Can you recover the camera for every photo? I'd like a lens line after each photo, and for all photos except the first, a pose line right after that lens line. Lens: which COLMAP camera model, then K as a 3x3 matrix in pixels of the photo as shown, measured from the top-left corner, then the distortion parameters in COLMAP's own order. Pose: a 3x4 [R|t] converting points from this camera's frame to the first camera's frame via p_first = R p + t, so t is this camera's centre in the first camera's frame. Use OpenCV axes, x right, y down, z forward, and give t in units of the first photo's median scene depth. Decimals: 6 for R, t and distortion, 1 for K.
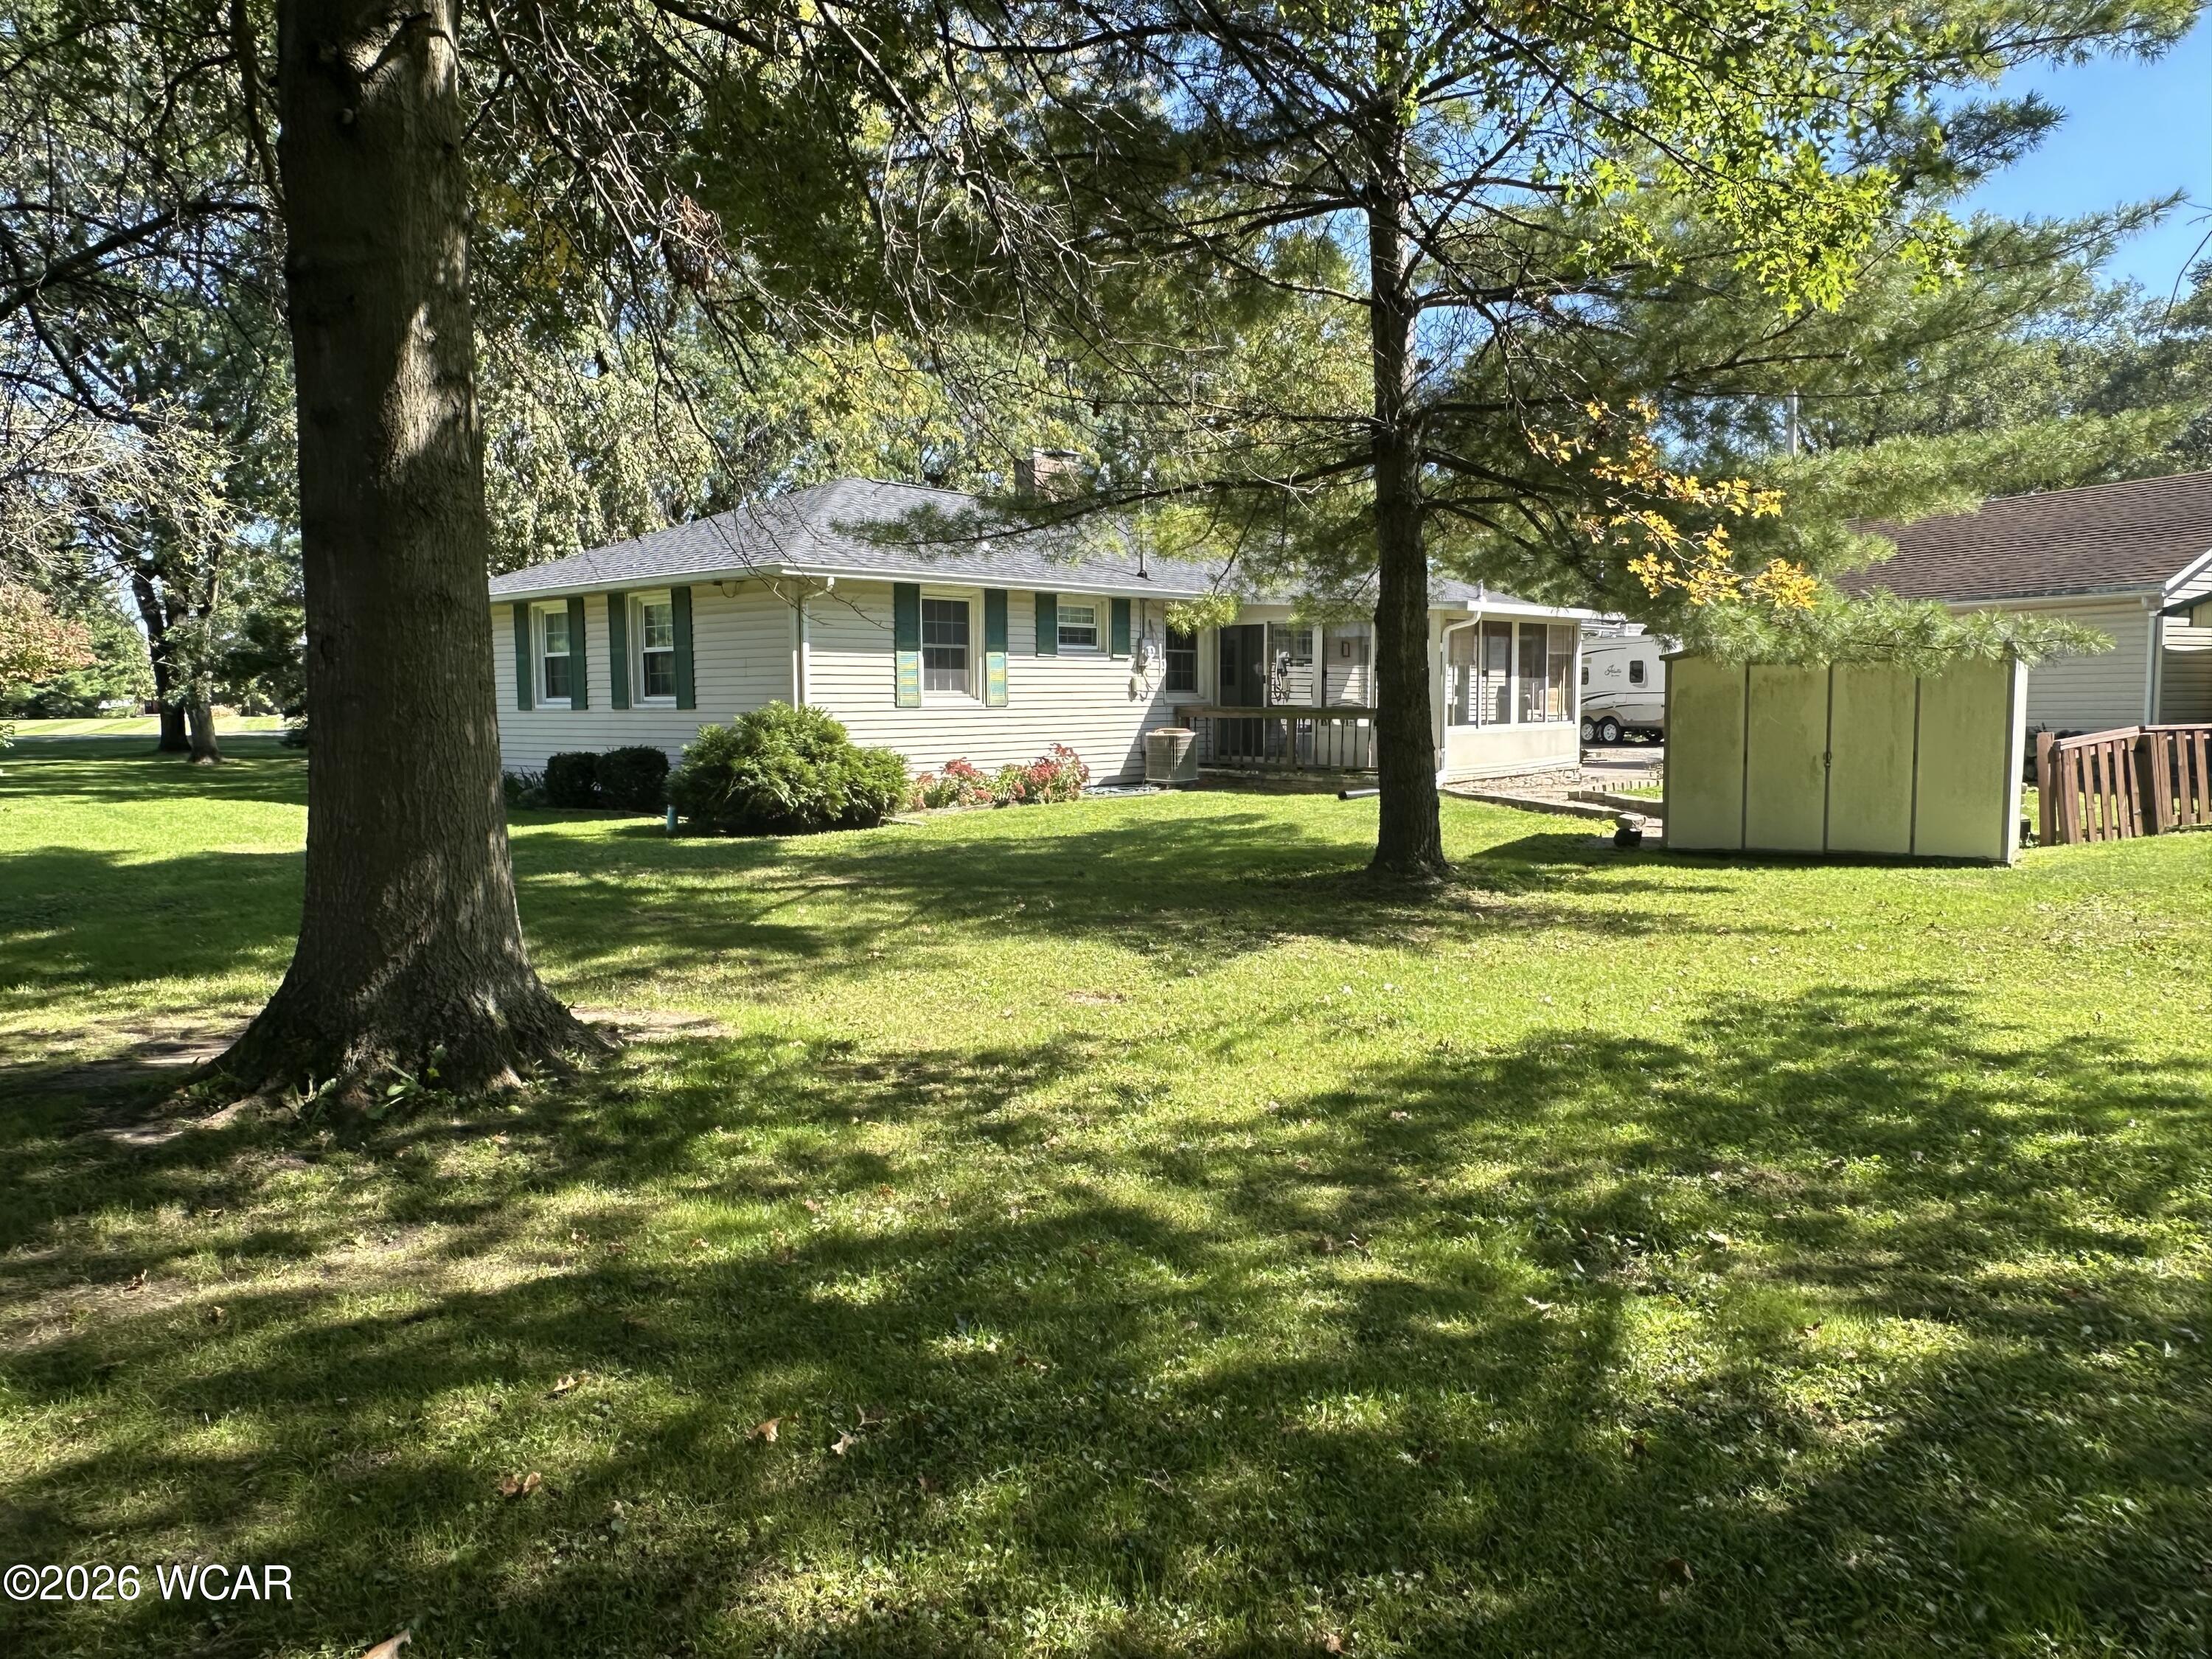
lens RADIAL K [[1555.3, 0, 1116.6], [0, 1555.3, 825.7], [0, 0, 1]] dist [-0.002111, -0.000108]
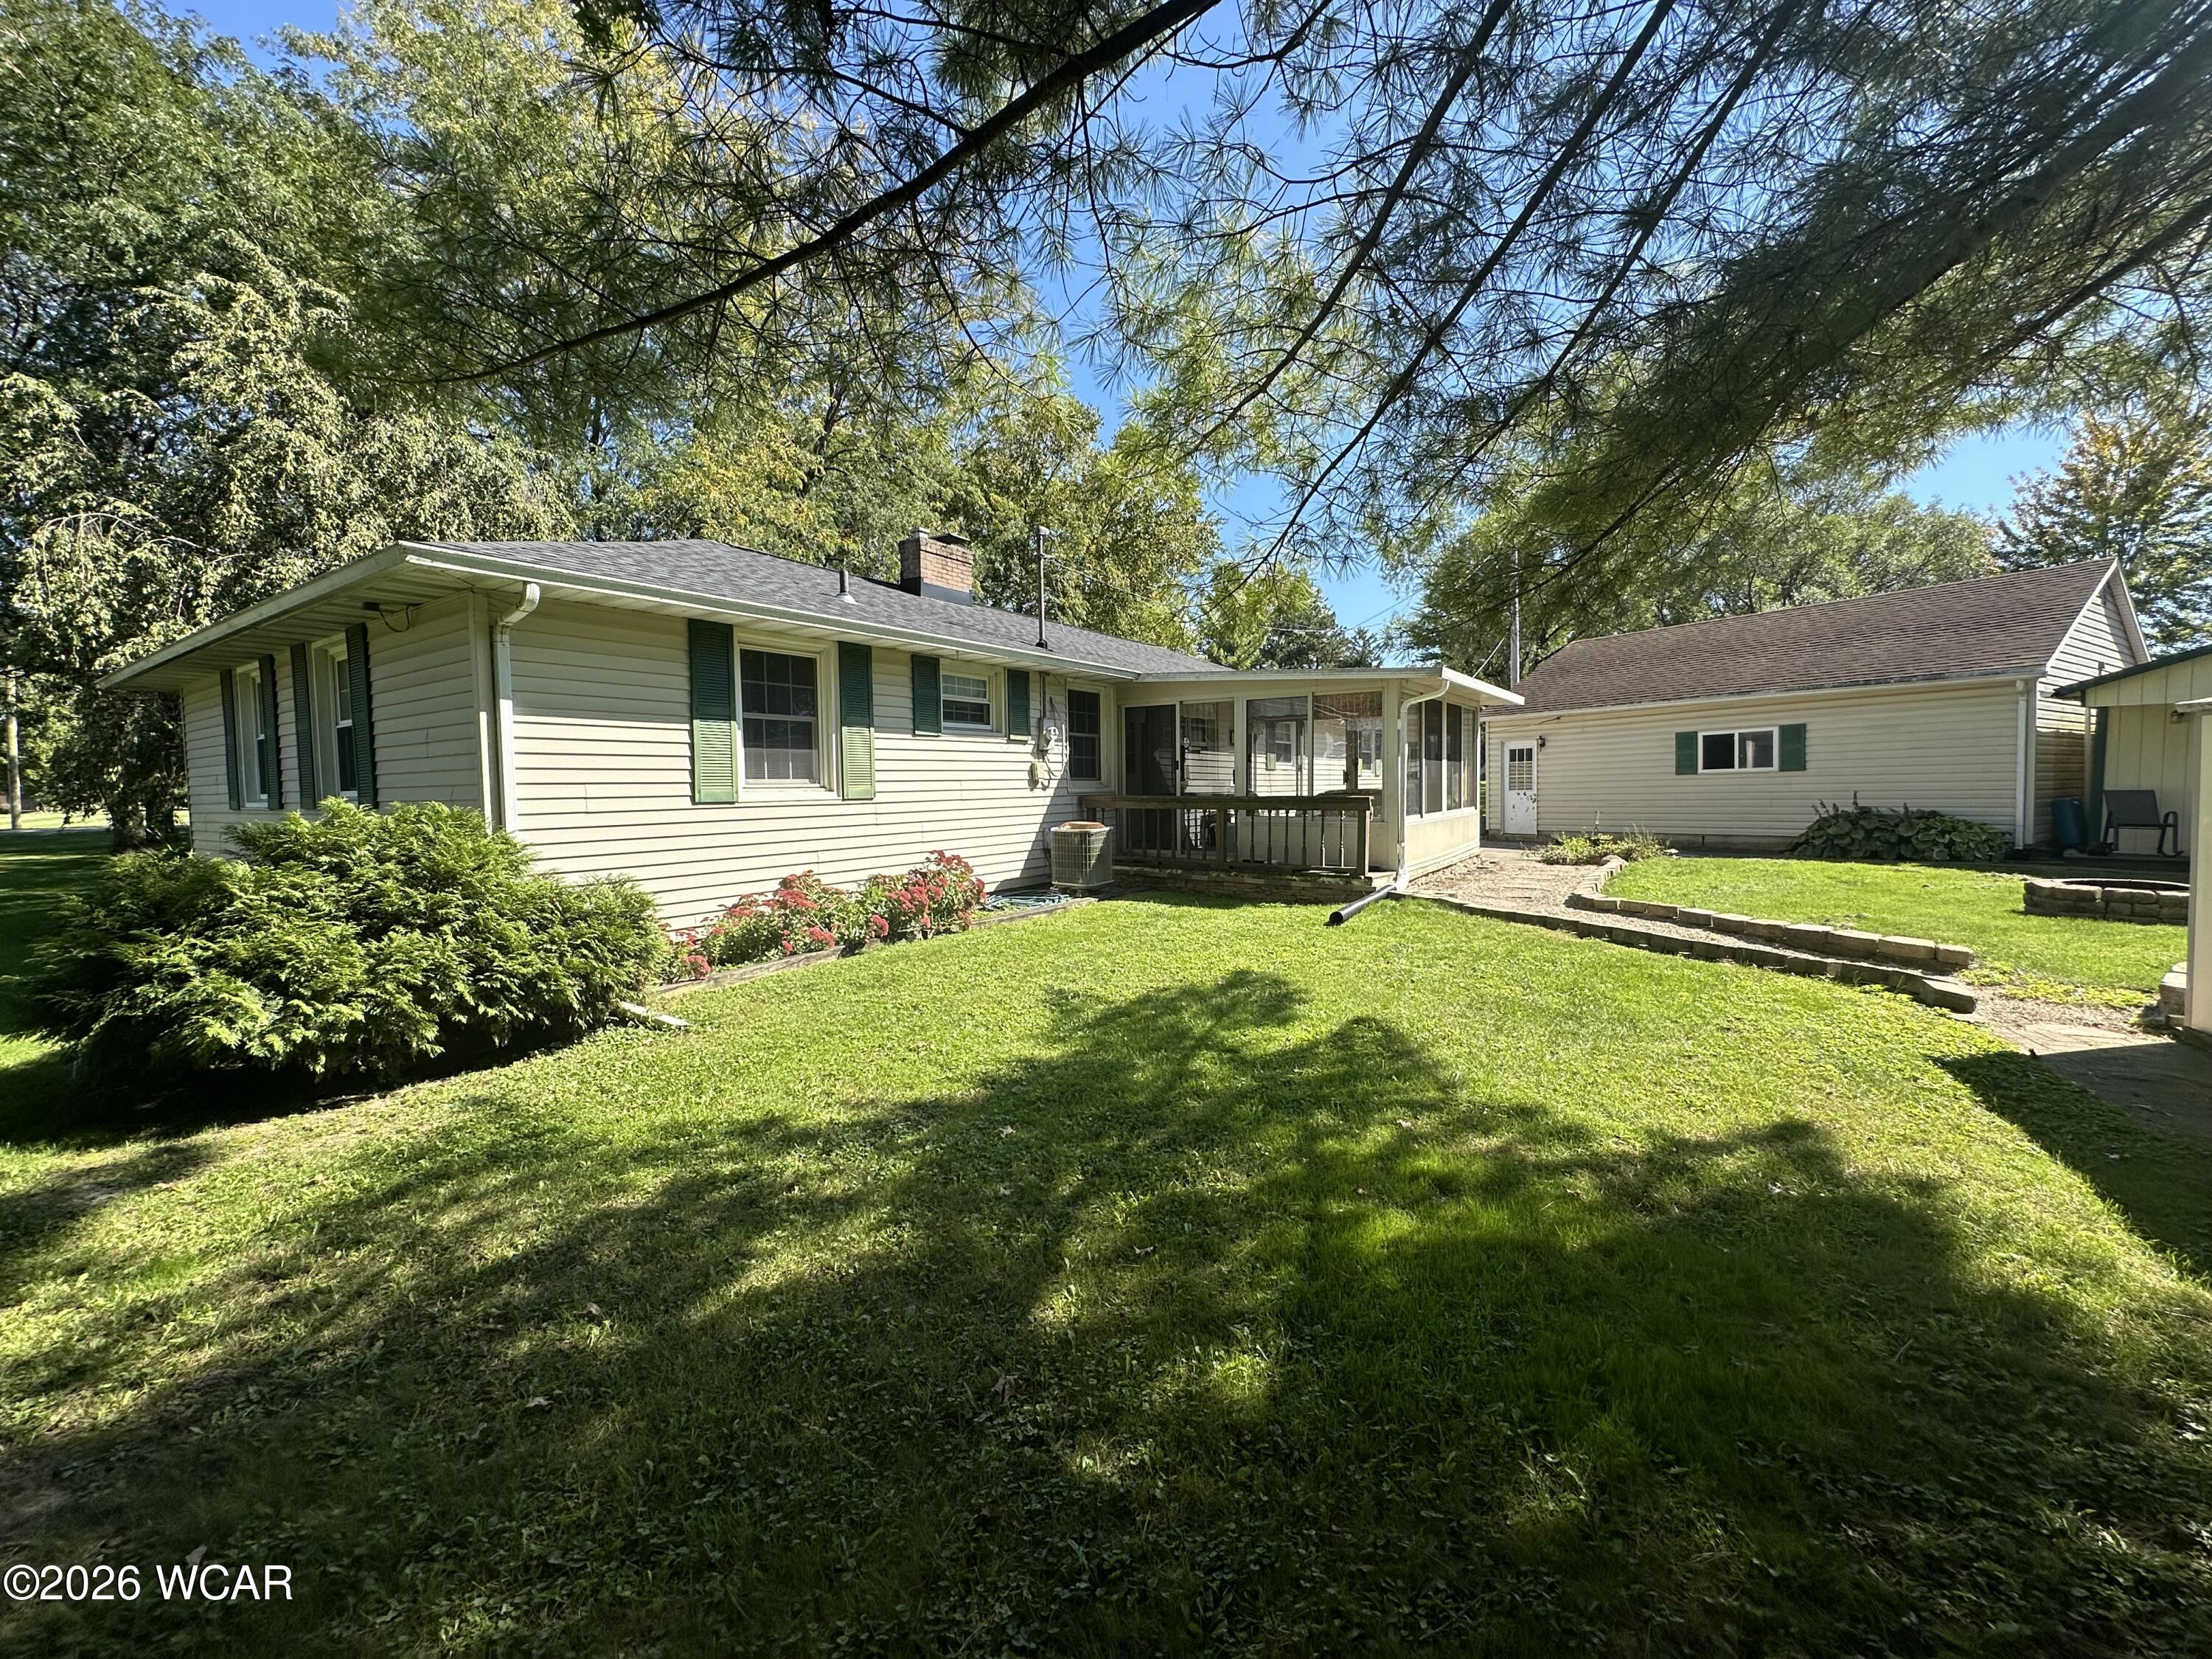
lens RADIAL K [[886.3, 0, 1101.7], [0, 886.3, 817.8], [0, 0, 1]] dist [-0.000756, 0.000354]
pose [[0.992693, -0.013302, 0.119932, -0.011338], [0.018922, 0.998770, -0.045841, -0.043811], [-0.119175, 0.047776, 0.991723, 0.534839]]
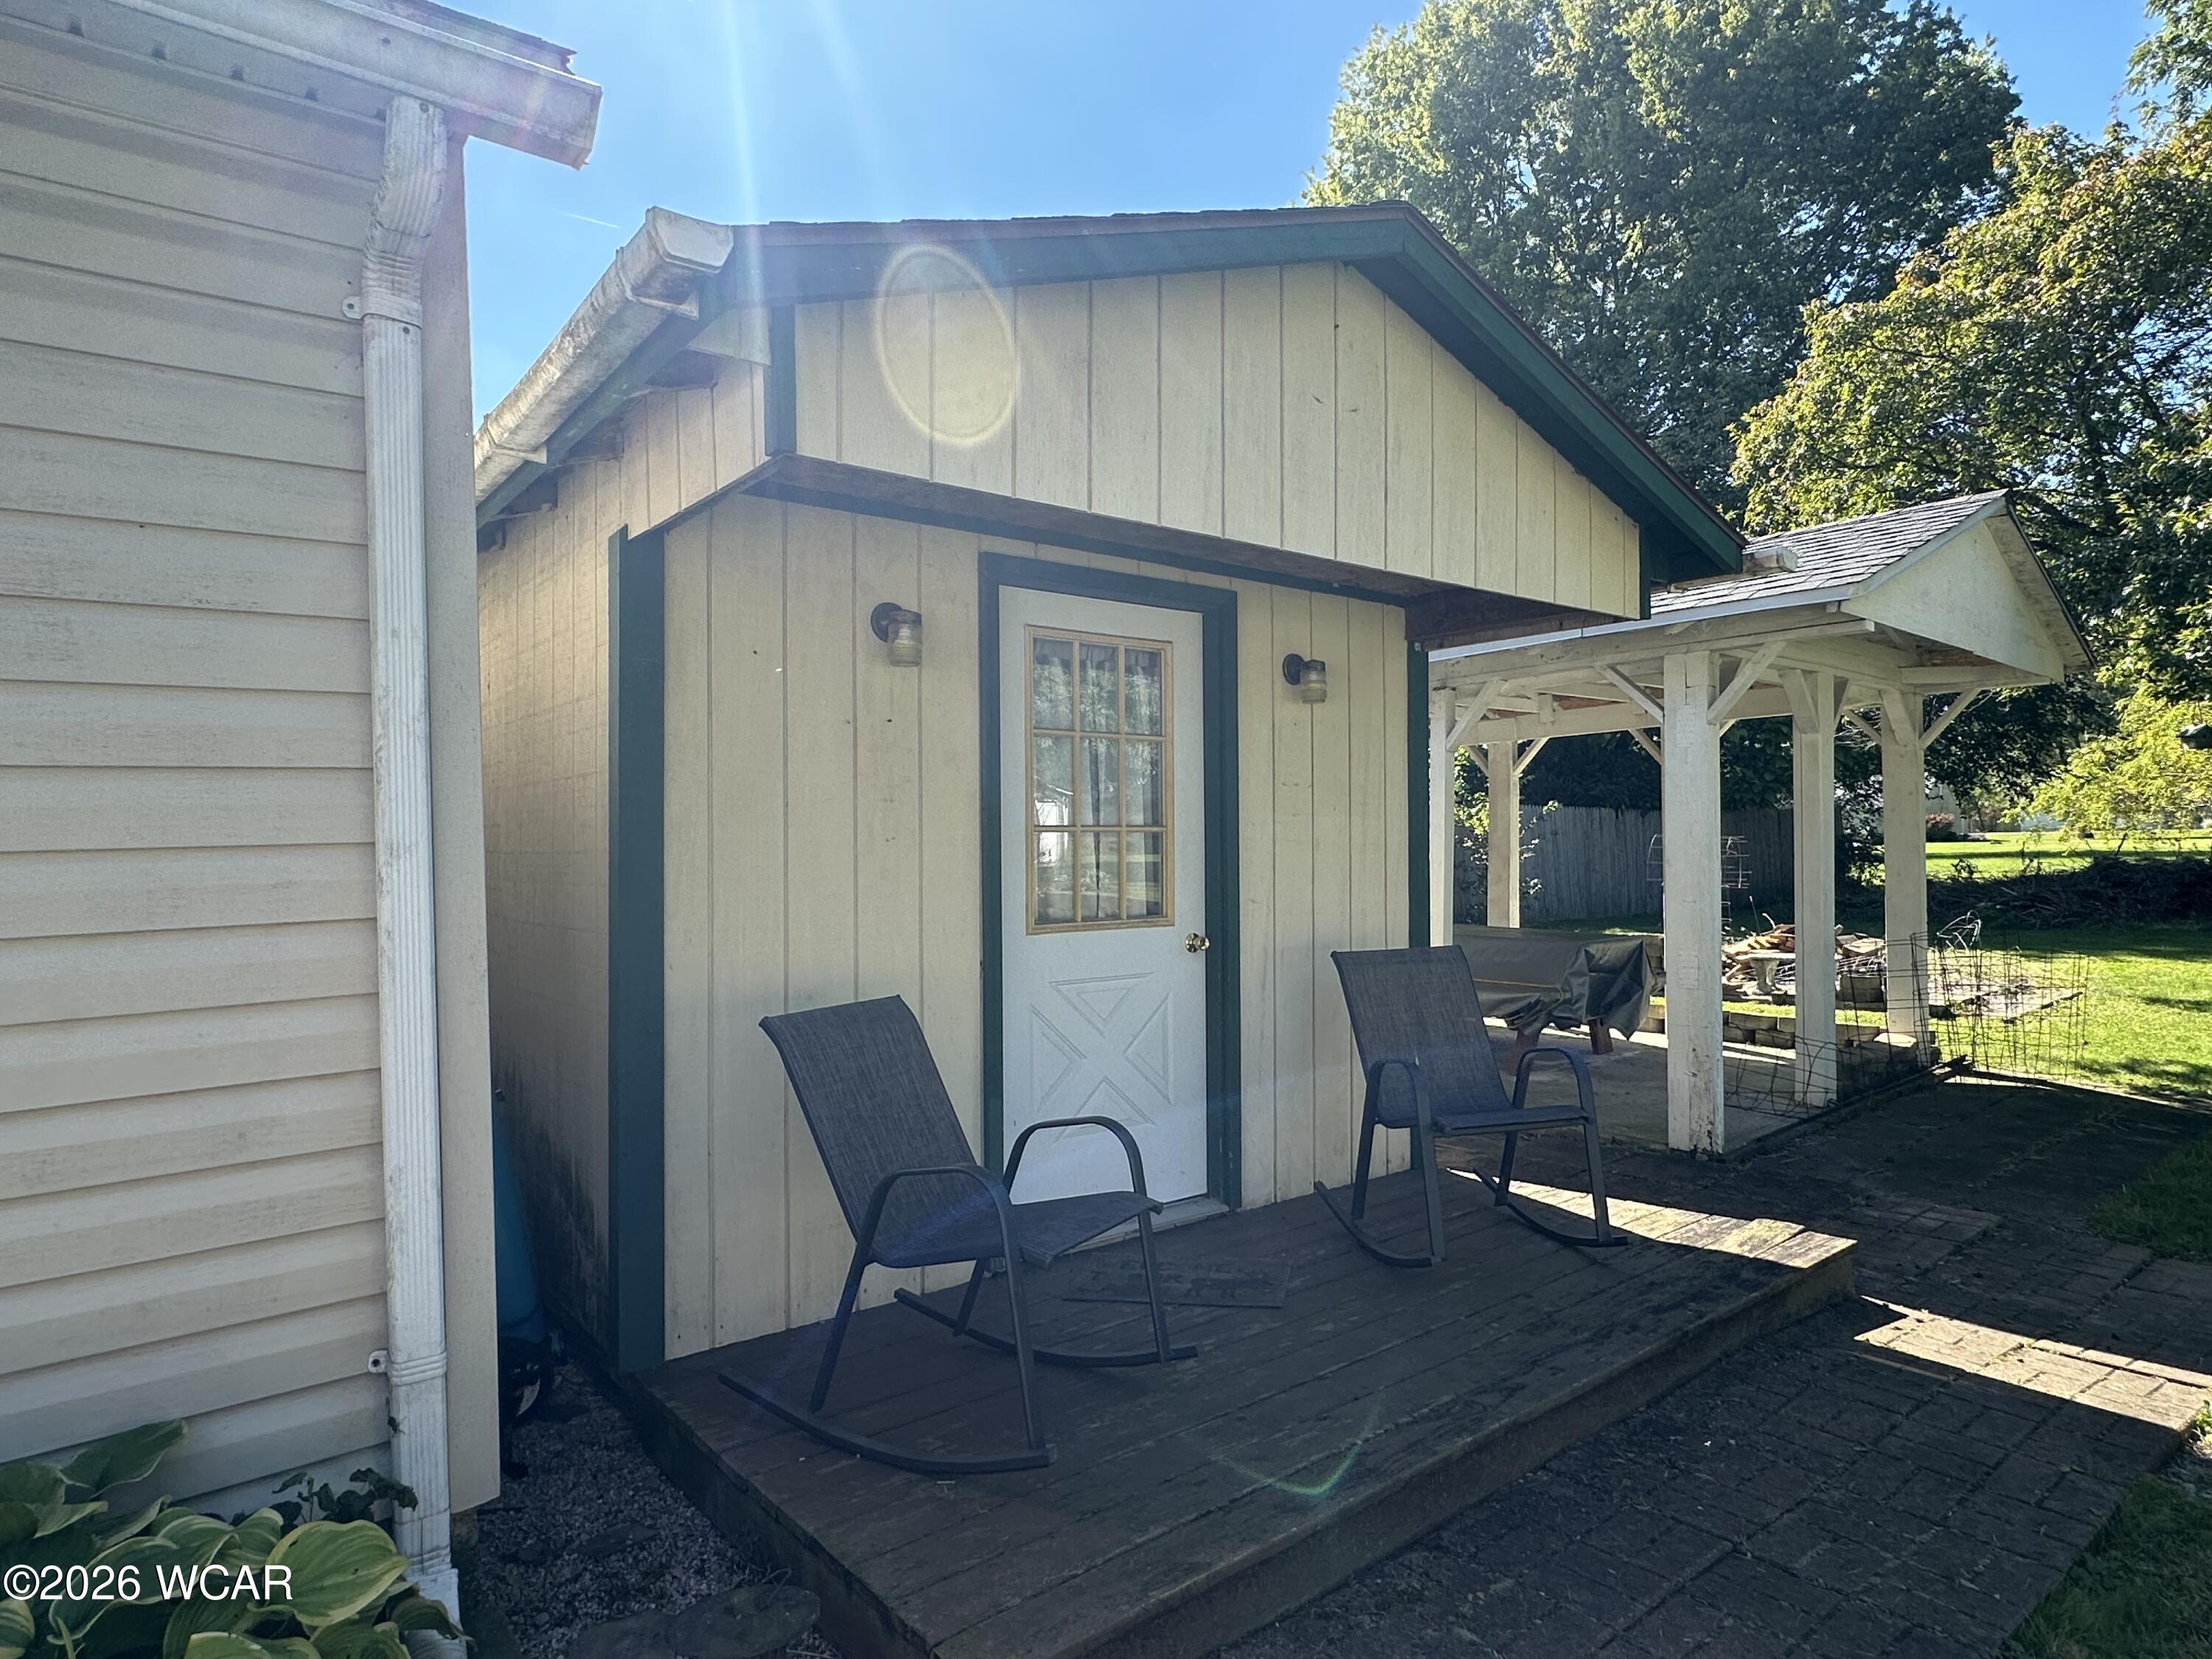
lens RADIAL K [[1256.4, 0, 1105.4], [0, 1256.4, 826.1], [0, 0, 1]] dist [0.001110, 0.004756]
pose [[-0.215707, 0.021539, 0.976221, 0.599357], [0.102134, 0.994770, 0.000619, -0.095276], [-0.971102, 0.099839, -0.216778, 1.045177]]
